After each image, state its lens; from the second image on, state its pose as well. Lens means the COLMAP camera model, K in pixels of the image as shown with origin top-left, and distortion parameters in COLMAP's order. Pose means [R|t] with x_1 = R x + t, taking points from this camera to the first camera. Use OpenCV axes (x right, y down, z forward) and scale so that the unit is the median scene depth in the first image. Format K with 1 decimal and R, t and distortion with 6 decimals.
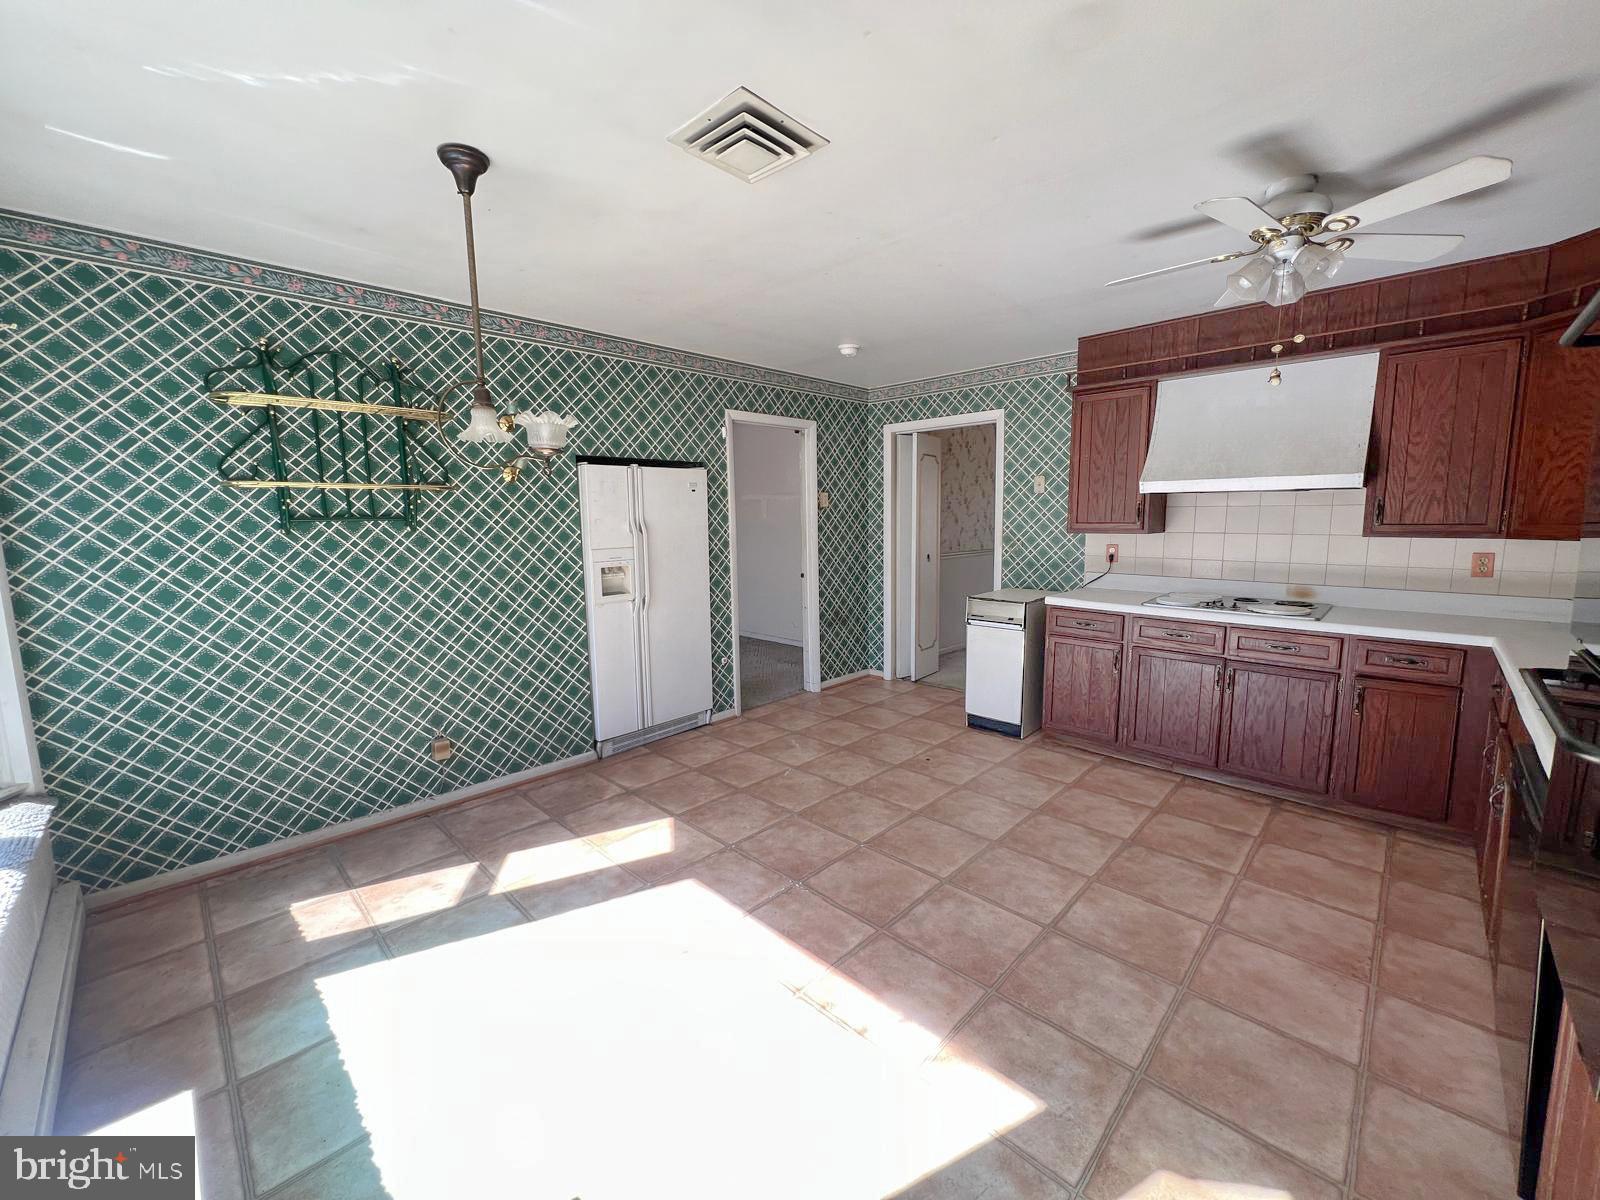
lens RADIAL K [[642.2, 0, 792.0], [0, 642.2, 598.4], [0, 0, 1]] dist [-0.000669, 0.000774]
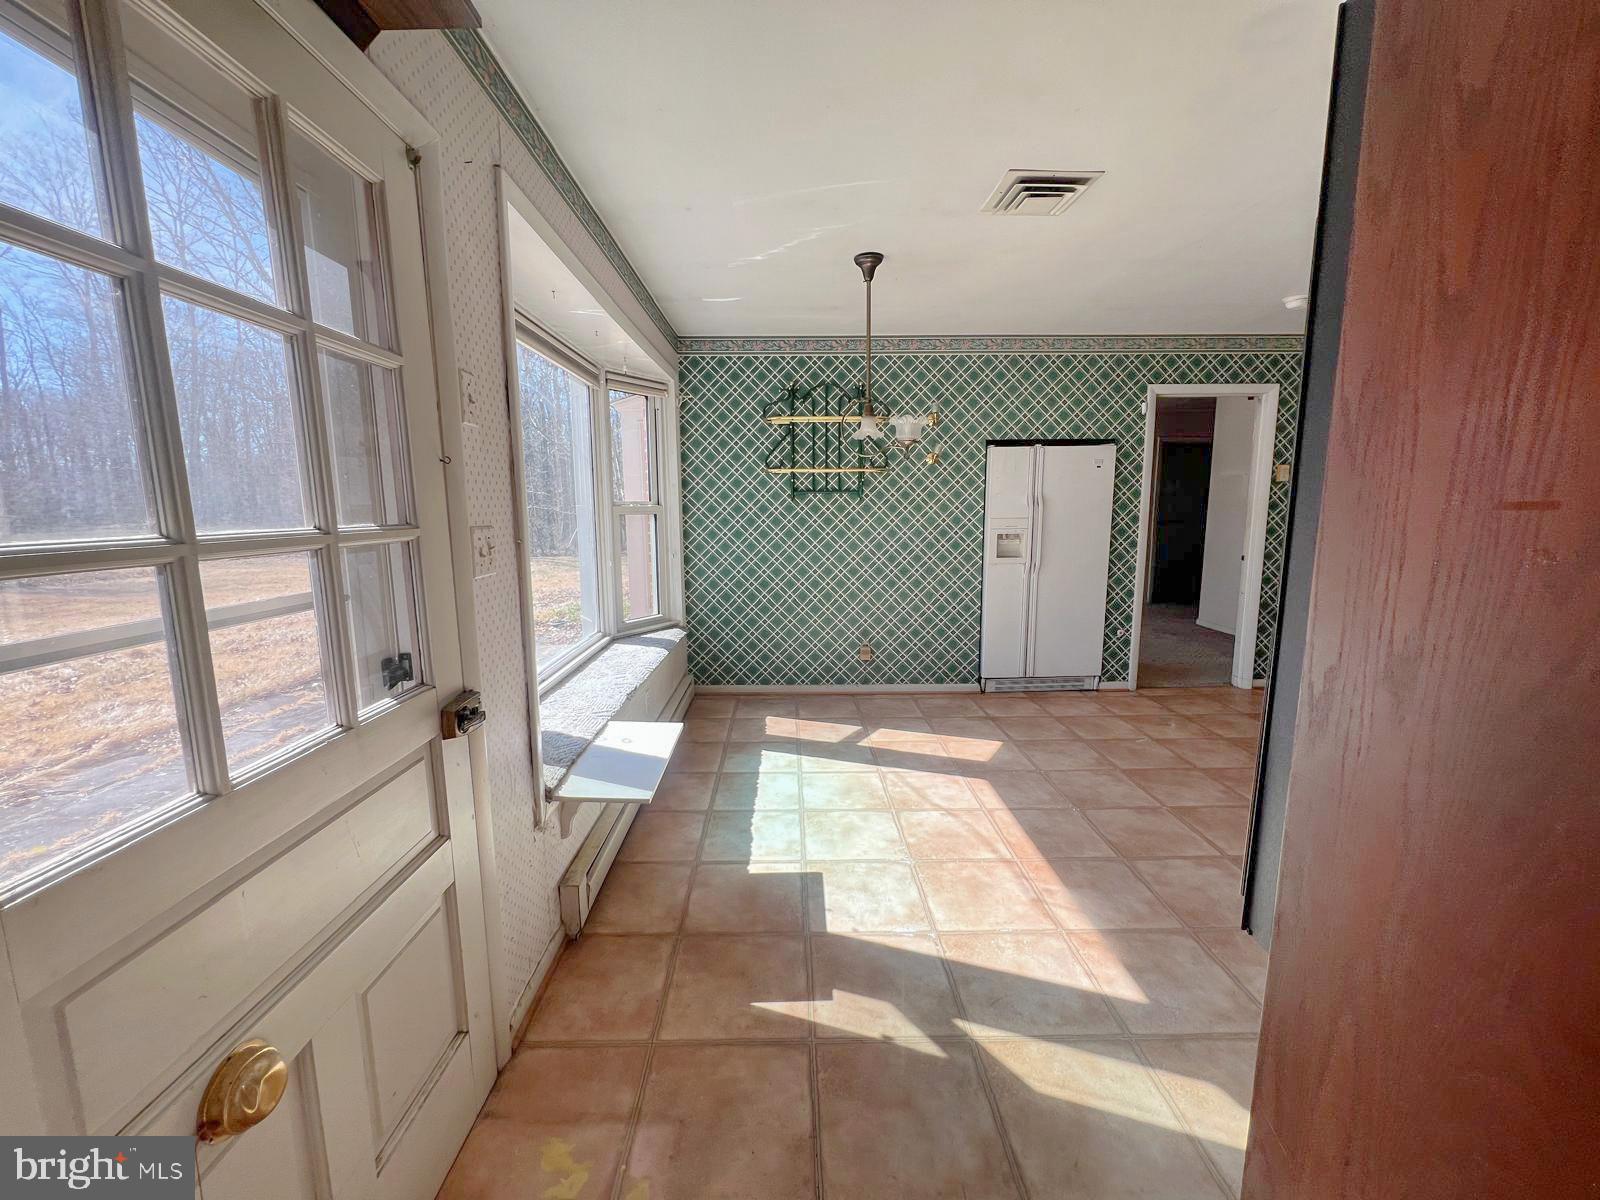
lens RADIAL K [[642.2, 0, 792.4], [0, 642.2, 599.7], [0, 0, 1]] dist [-0.000669, 0.000774]
pose [[0.708001, 0.115571, -0.696691, 0.346444], [-0.093854, 0.993166, 0.069374, 0.033420], [0.699947, 0.016271, 0.714009, -0.151850]]
